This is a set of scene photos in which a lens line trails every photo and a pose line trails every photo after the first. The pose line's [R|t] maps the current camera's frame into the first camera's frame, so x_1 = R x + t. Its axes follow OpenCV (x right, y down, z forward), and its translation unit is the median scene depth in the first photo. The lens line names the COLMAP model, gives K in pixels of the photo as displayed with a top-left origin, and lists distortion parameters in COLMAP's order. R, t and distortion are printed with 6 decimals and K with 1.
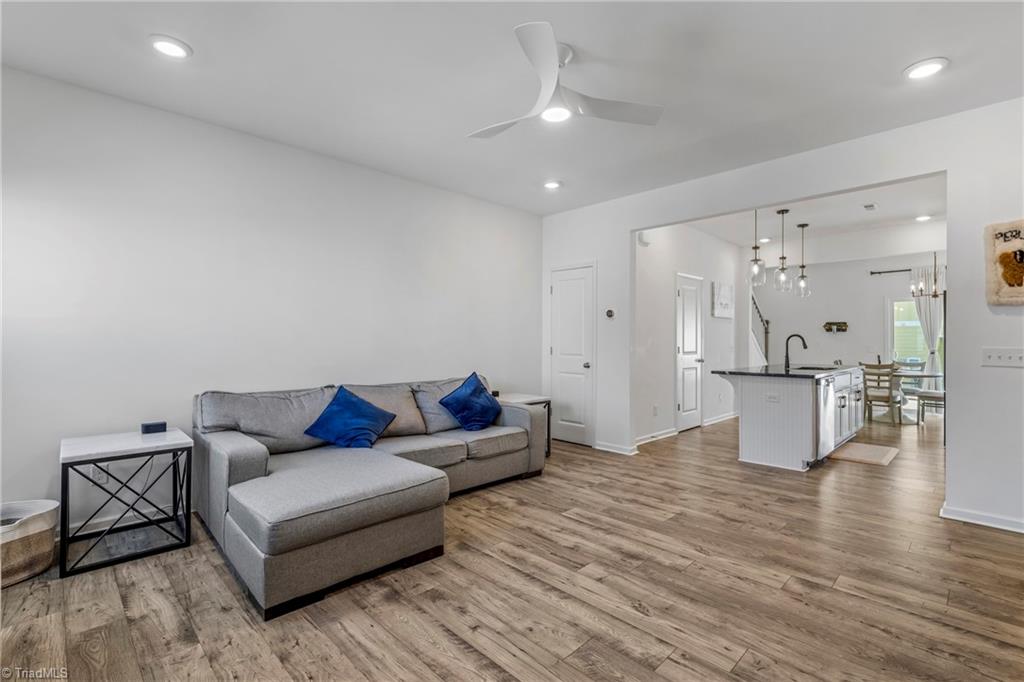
lens RADIAL K [[471.1, 0, 515.3], [0, 471.1, 335.8], [0, 0, 1]] dist [0.001359, -0.000036]
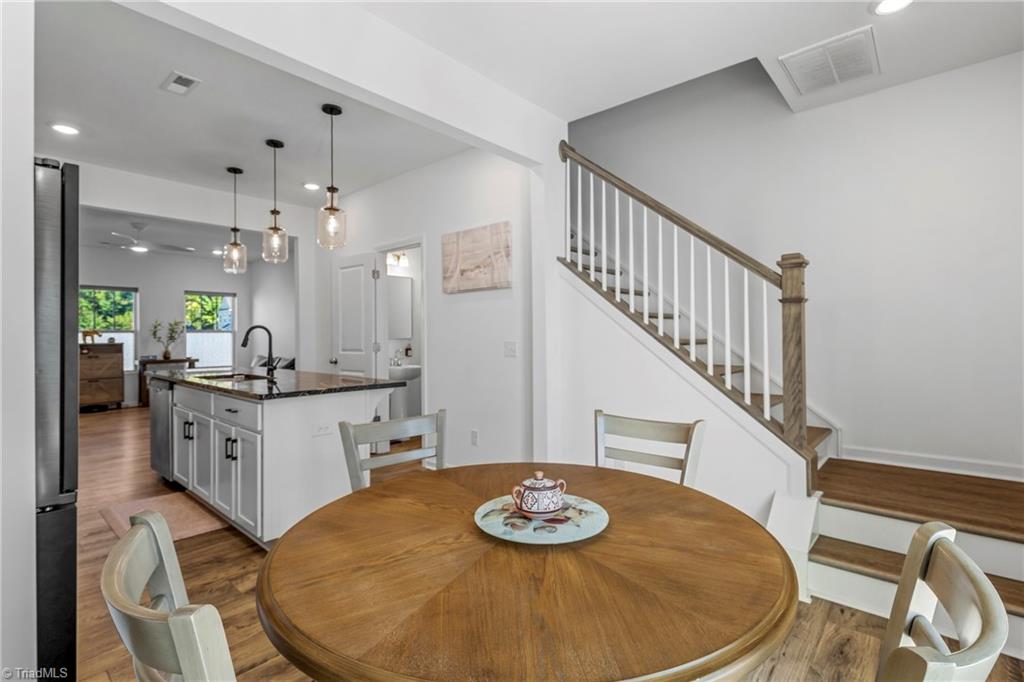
lens RADIAL K [[471.1, 0, 516.1], [0, 471.1, 333.2], [0, 0, 1]] dist [0.001359, -0.000036]
pose [[0.070685, -0.007882, -0.997468, 1.874397], [0.017488, 0.999825, -0.006662, 0.027454], [0.997345, -0.016973, 0.070810, 1.920145]]
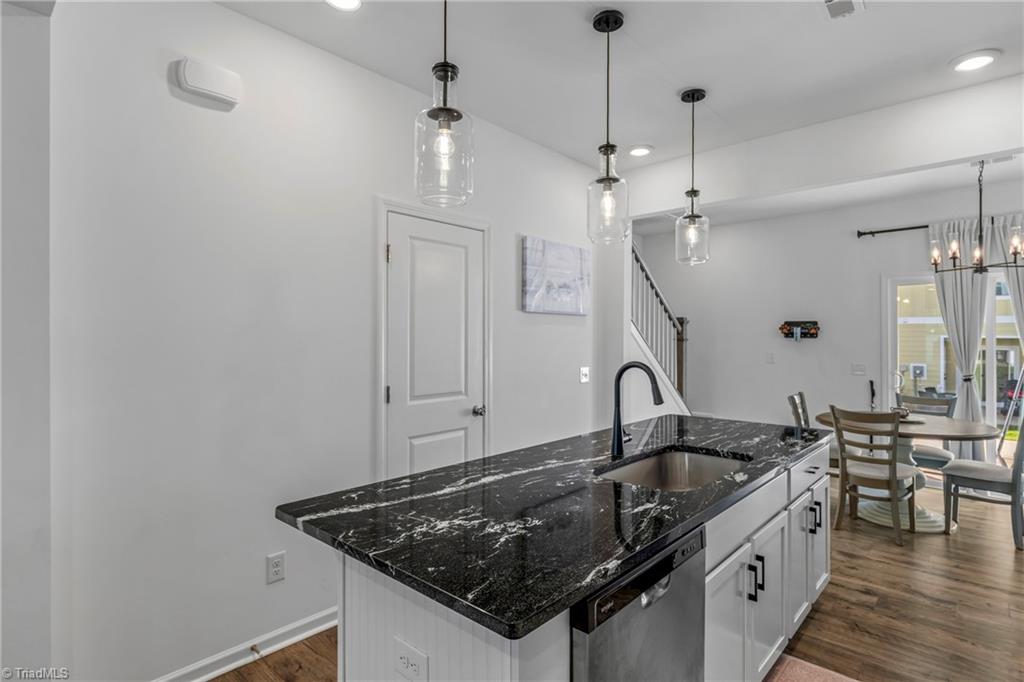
lens RADIAL K [[521.5, 0, 511.8], [0, 521.5, 332.2], [0, 0, 1]] dist [0.003631, -0.003208]
pose [[0.998930, -0.000100, 0.046237, 0.705008], [0.000107, 1.000000, -0.000151, -0.036819], [-0.046237, 0.000156, 0.998930, 0.894863]]
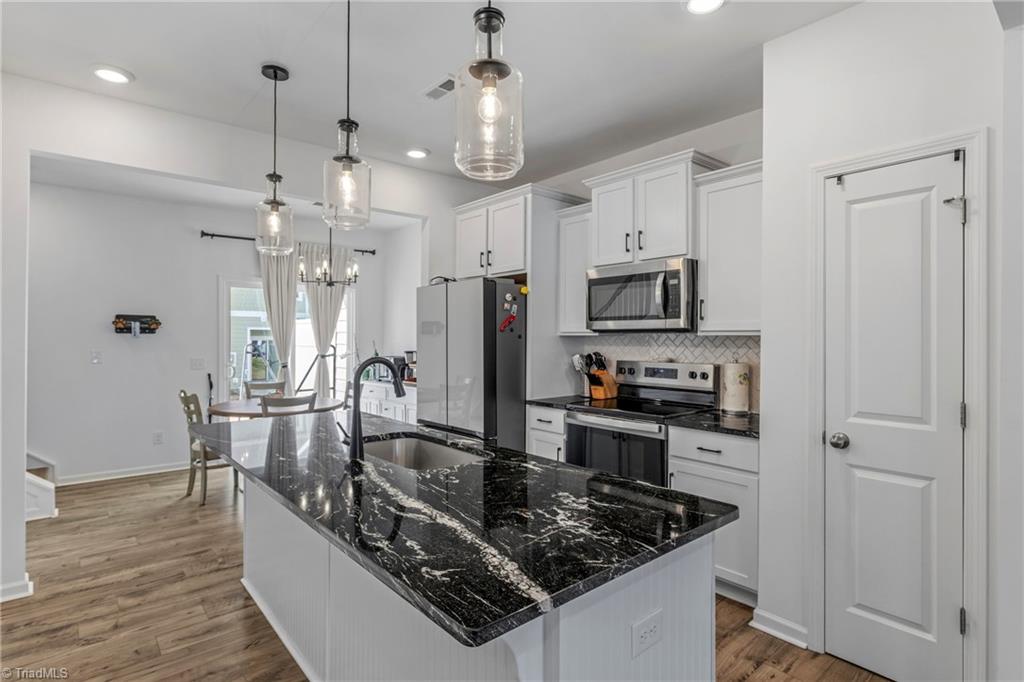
lens RADIAL K [[521.5, 0, 514.1], [0, 521.5, 333.7], [0, 0, 1]] dist [0.003631, -0.003208]
pose [[0.076508, 0.000753, 0.997069, 0.318065], [-0.011992, 0.999928, 0.000165, -0.031714], [-0.996997, -0.011969, 0.076512, 1.269062]]
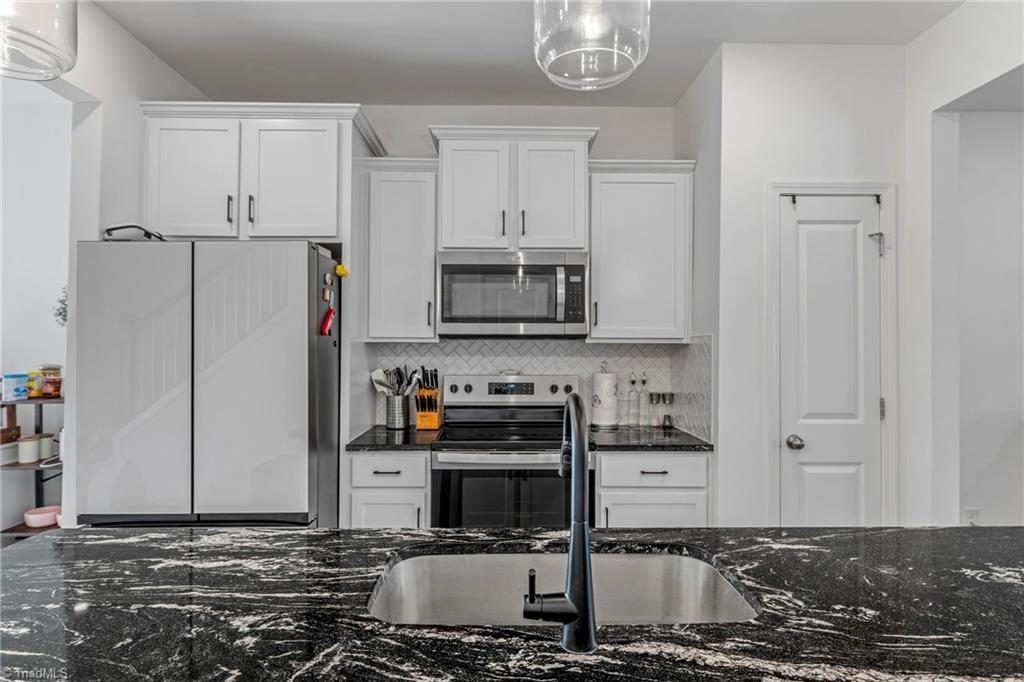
lens RADIAL K [[555.4, 0, 514.0], [0, 555.4, 337.4], [0, 0, 1]] dist [-0.000231, -0.001041]
pose [[-0.716265, 0.000498, 0.697828, 0.704898], [-0.014842, 0.999763, -0.015948, -0.026449], [-0.697671, -0.021780, -0.716087, 1.664551]]
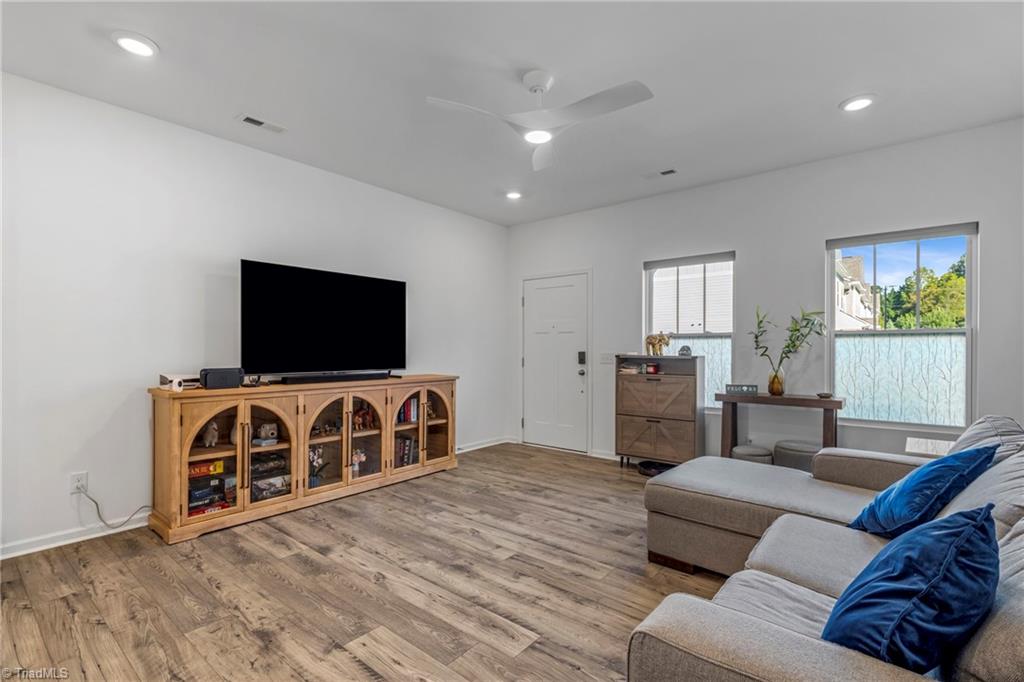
lens RADIAL K [[471.1, 0, 505.5], [0, 471.1, 350.3], [0, 0, 1]] dist [0.001359, -0.000036]
pose [[-0.996298, -0.002923, -0.085918, 0.167520], [-0.002878, 0.999996, -0.000652, 0.011852], [0.085920, -0.000402, -0.996302, 1.383887]]
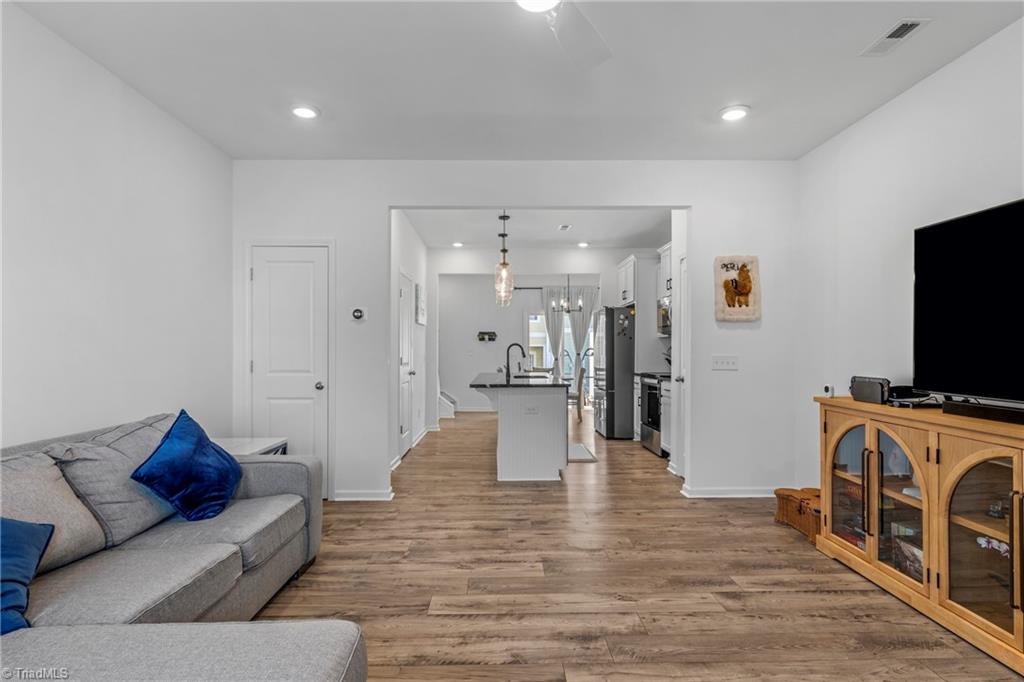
lens RADIAL K [[521.5, 0, 510.4], [0, 521.5, 349.5], [0, 0, 1]] dist [0.003631, -0.003208]
pose [[0.692251, -0.003495, 0.721648, -0.303049], [-0.003436, 0.999961, 0.008139, 0.001119], [-0.721649, -0.008114, 0.692212, 0.359034]]
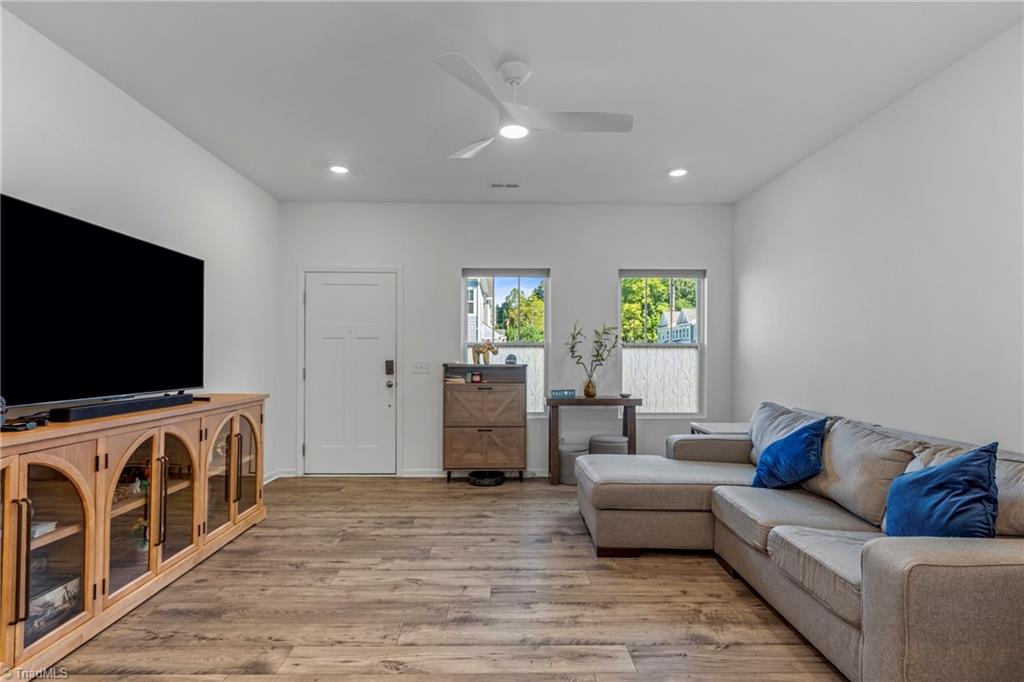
lens RADIAL K [[521.5, 0, 506.1], [0, 521.5, 349.4], [0, 0, 1]] dist [0.003631, -0.003208]
pose [[-0.698173, -0.014046, -0.715791, 0.595970], [-0.002083, 0.999843, -0.017588, 0.008973], [0.715926, -0.010788, -0.698093, 1.180924]]
